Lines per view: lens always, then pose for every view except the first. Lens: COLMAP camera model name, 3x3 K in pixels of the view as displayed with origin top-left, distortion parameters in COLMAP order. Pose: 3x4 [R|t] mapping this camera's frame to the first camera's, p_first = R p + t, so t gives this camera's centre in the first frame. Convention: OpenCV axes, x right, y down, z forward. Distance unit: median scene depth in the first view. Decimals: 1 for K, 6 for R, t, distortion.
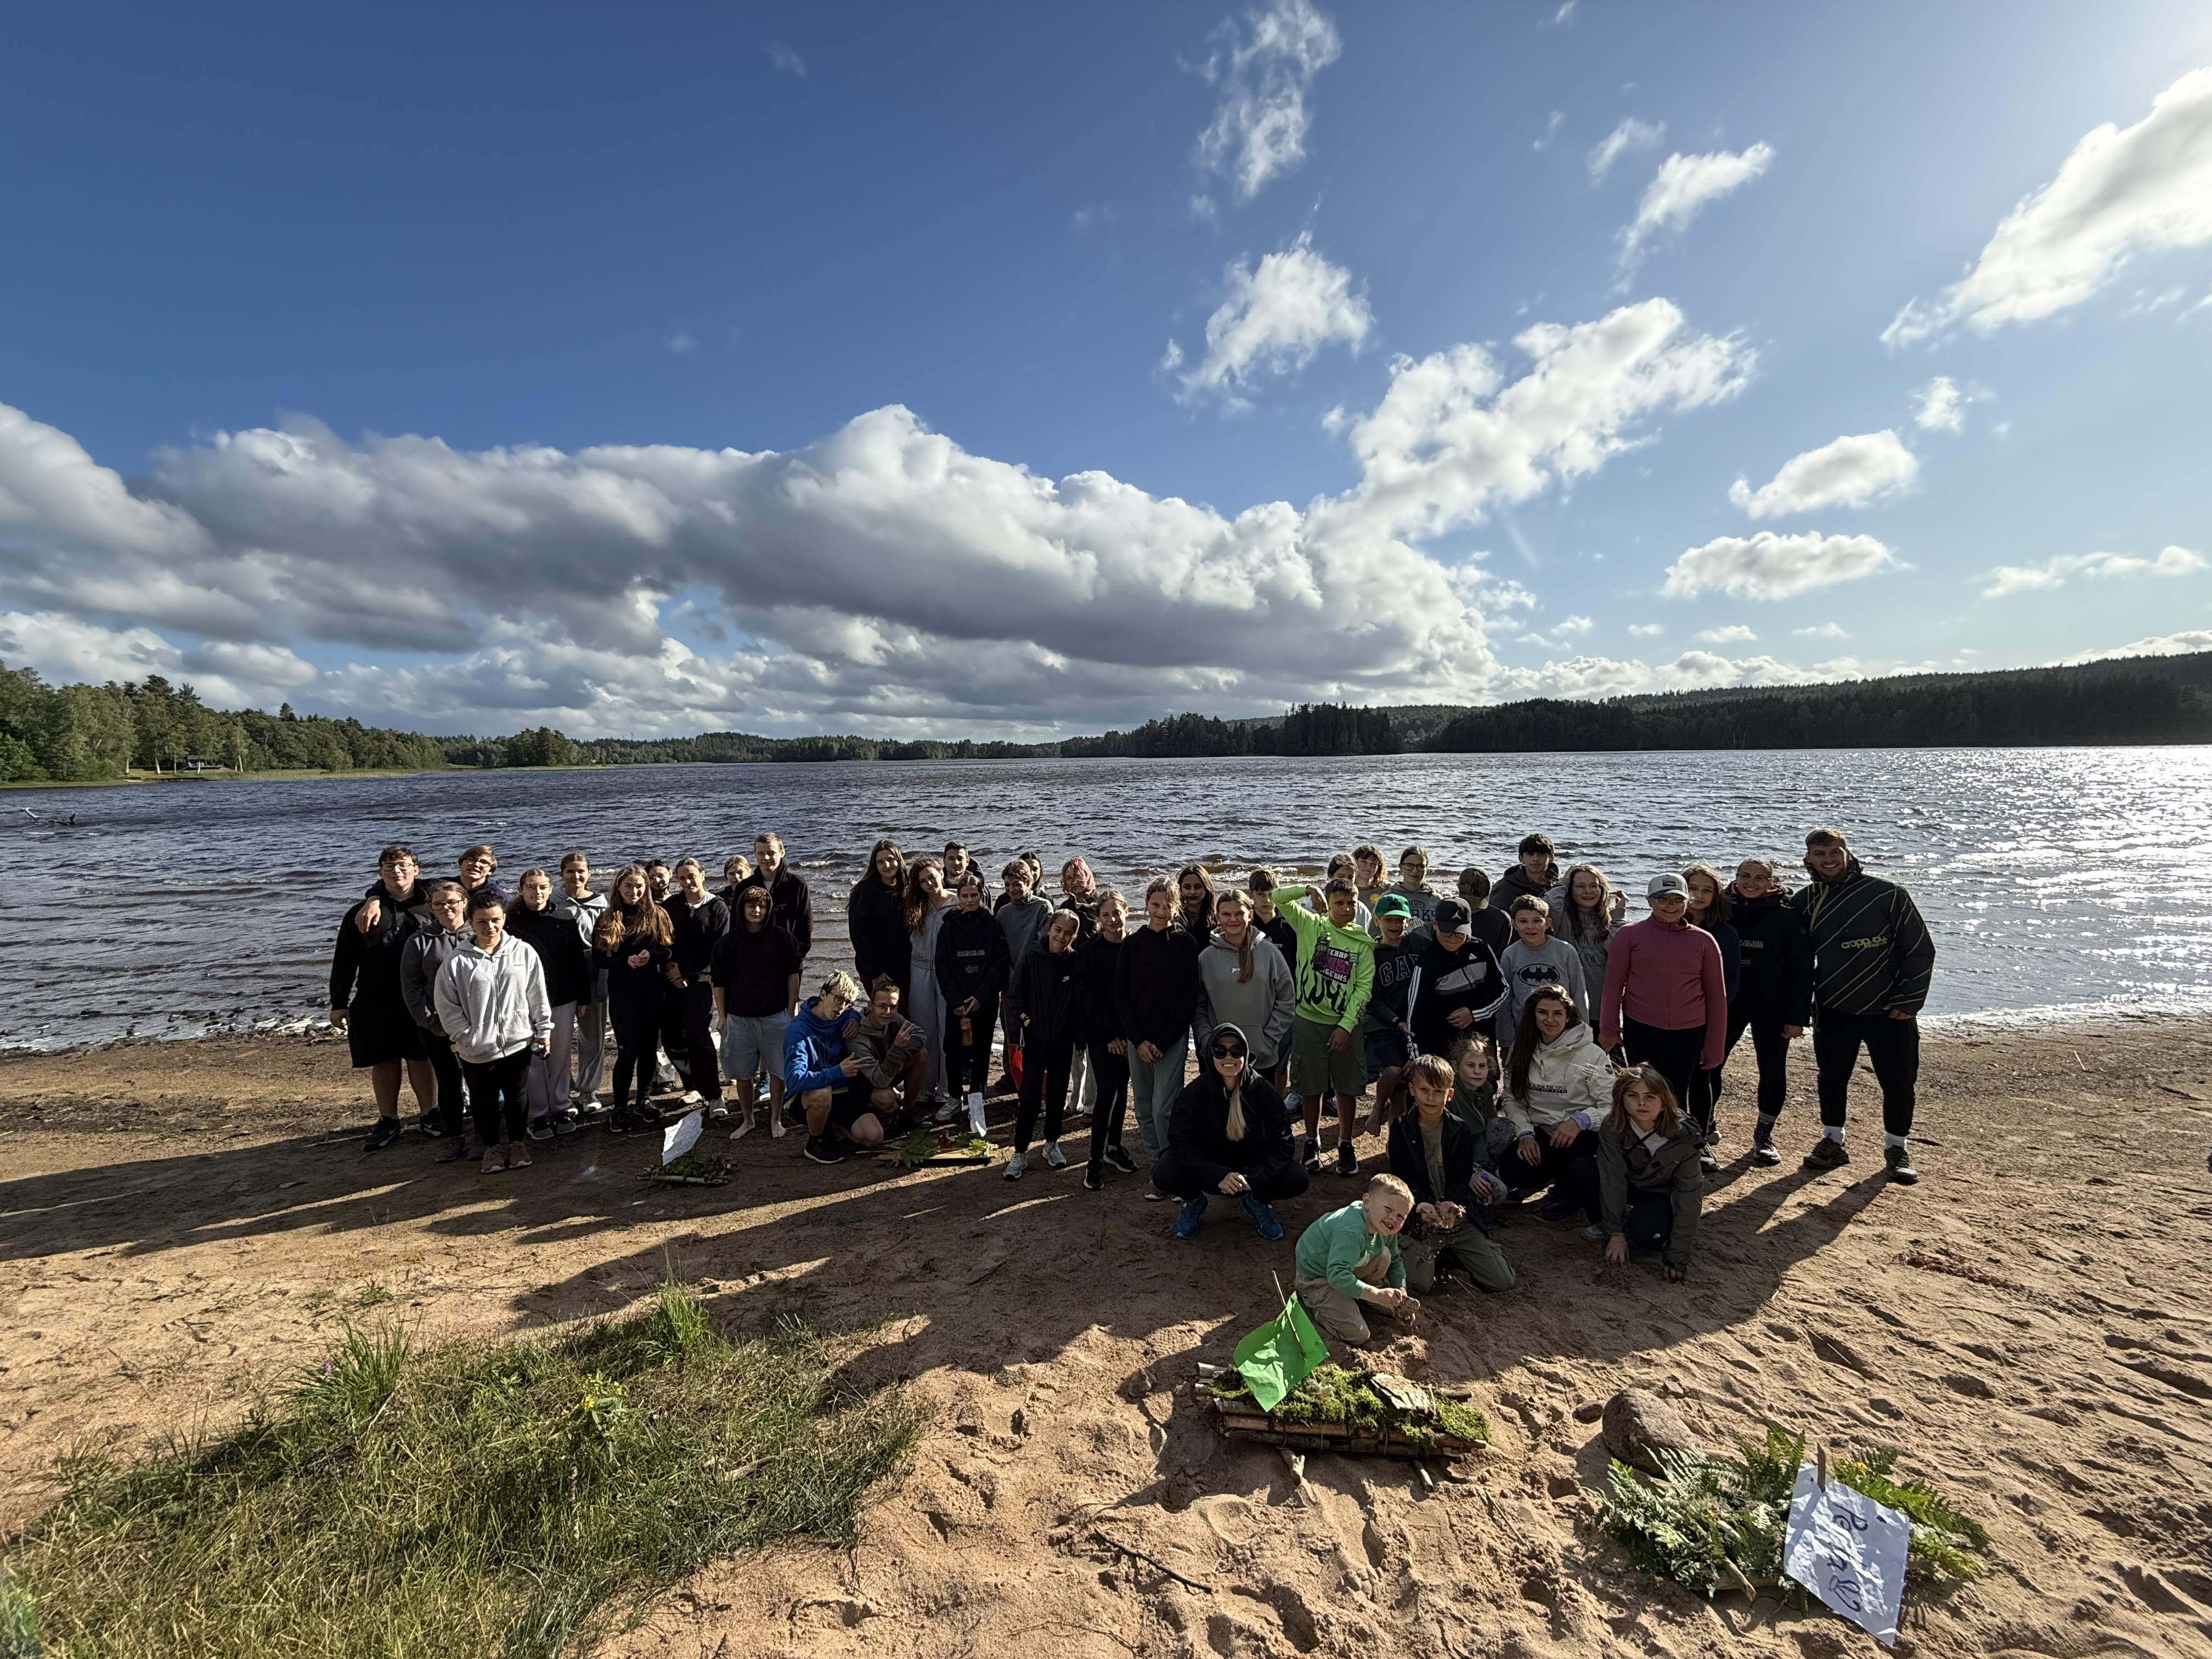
lens RADIAL K [[879.7, 0, 1106.0], [0, 879.7, 829.5], [0, 0, 1]] dist [-0.009043, 0.000154]
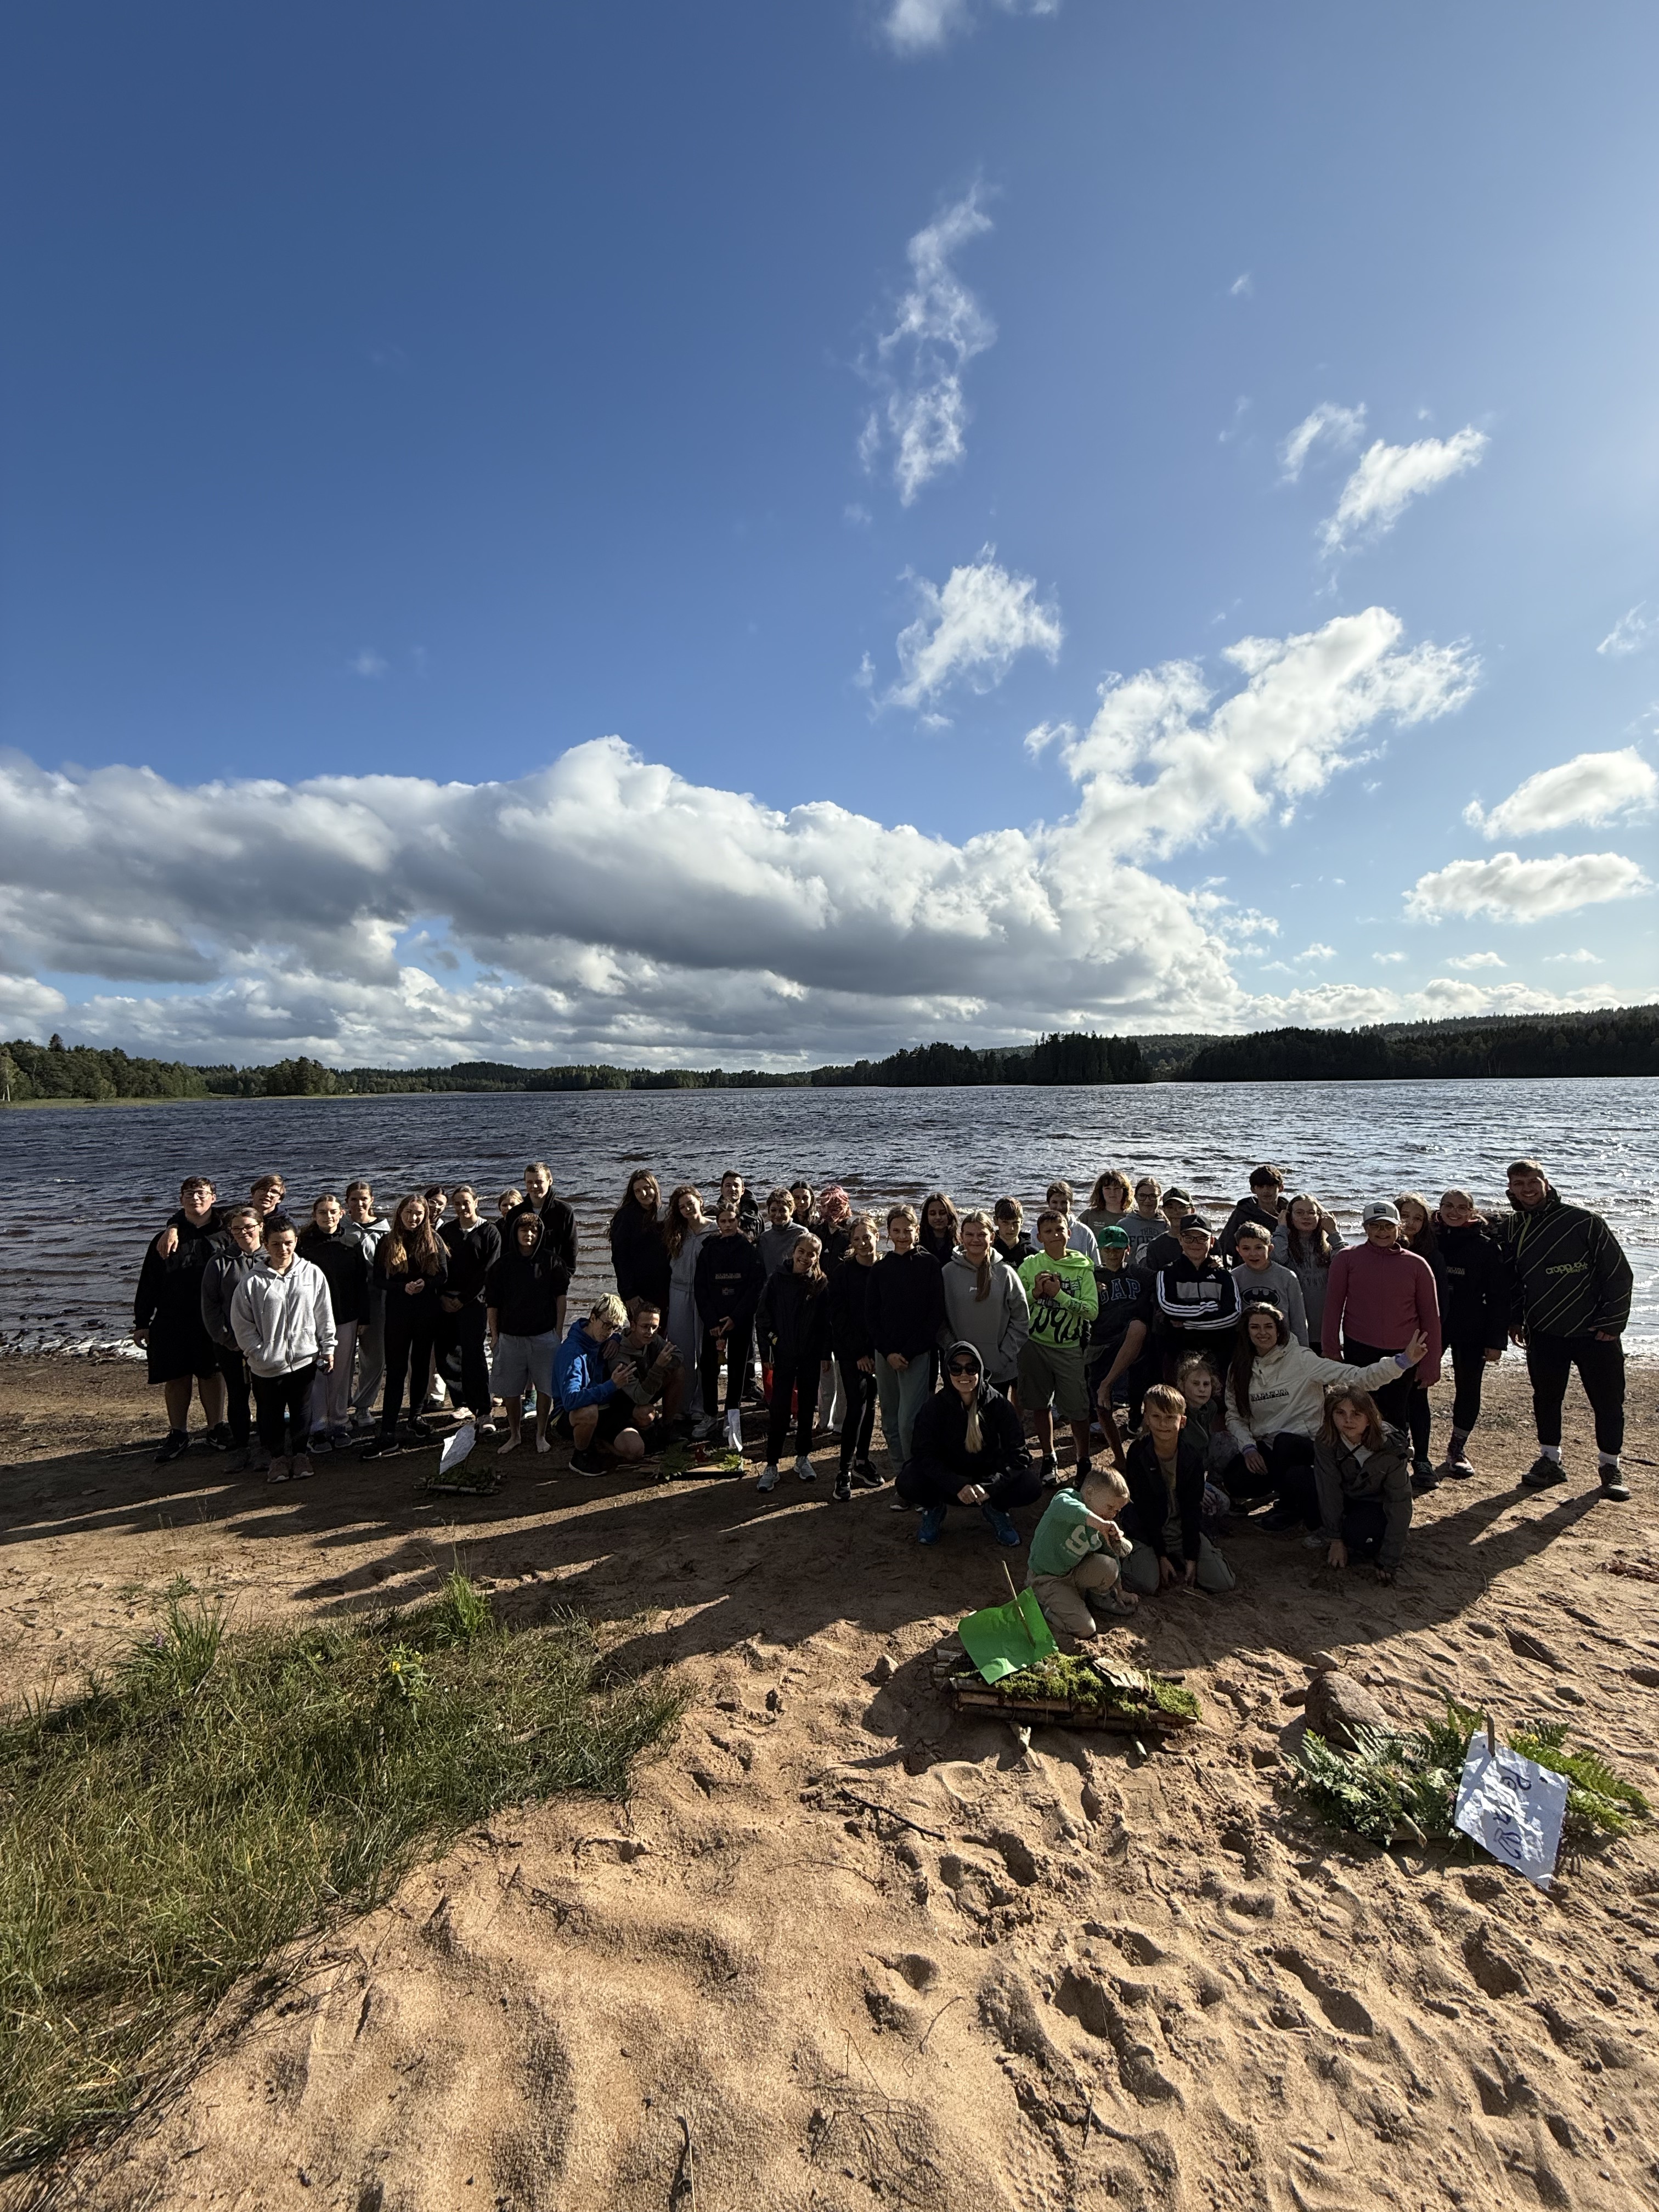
lens RADIAL K [[893.5, 0, 829.5], [0, 893.5, 1106.0], [0, 0, 1]] dist [-0.000404, -0.000211]
pose [[0.999533, -0.001068, -0.030533, 0.007075], [-0.000706, 0.998313, -0.058059, -0.003973], [0.030544, 0.058053, 0.997846, -0.167755]]
